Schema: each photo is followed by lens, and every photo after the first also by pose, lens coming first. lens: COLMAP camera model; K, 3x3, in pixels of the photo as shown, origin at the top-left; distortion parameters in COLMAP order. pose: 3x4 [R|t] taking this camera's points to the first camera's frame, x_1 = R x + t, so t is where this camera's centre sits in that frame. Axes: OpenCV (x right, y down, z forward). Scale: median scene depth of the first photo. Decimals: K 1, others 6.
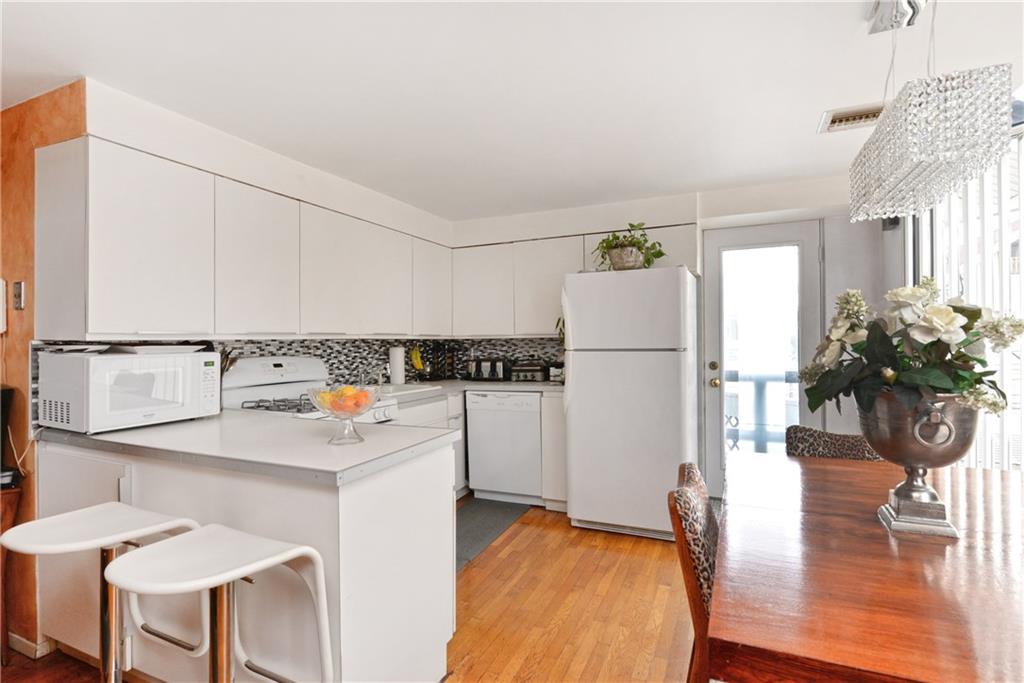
lens RADIAL K [[501.1, 0, 511.0], [0, 501.1, 337.6], [0, 0, 1]] dist [-0.004508, 0.000554]
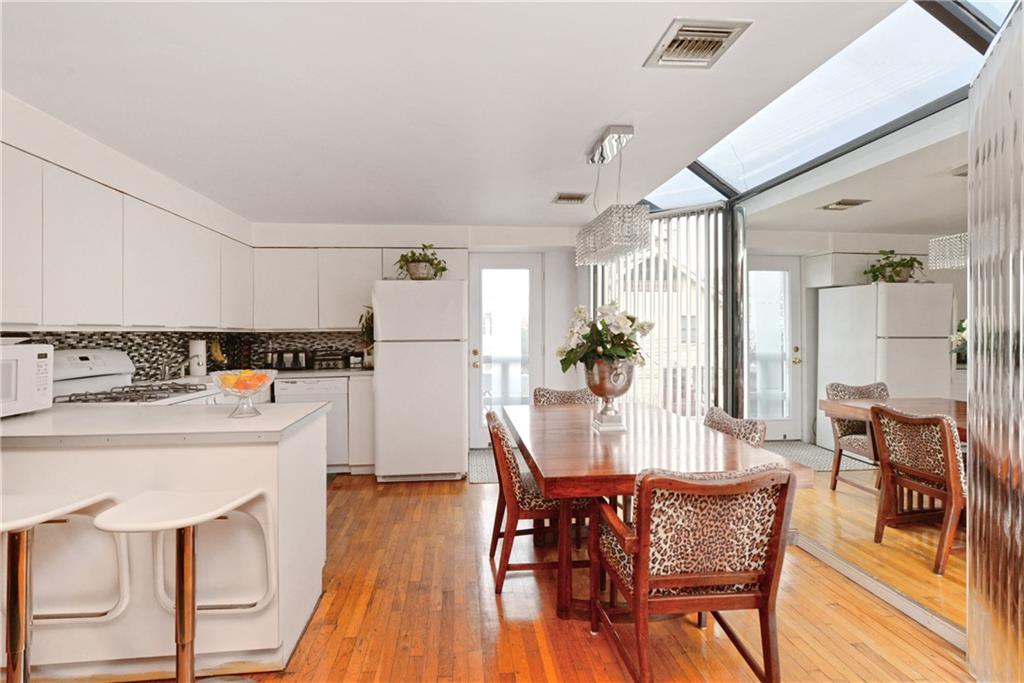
lens RADIAL K [[438.1, 0, 504.6], [0, 438.1, 336.2], [0, 0, 1]] dist [0.005054, 0.000187]
pose [[0.874122, -0.000819, 0.485706, -0.136836], [-0.003540, 0.999961, 0.008058, 0.002463], [-0.485694, -0.008763, 0.874085, -0.106408]]
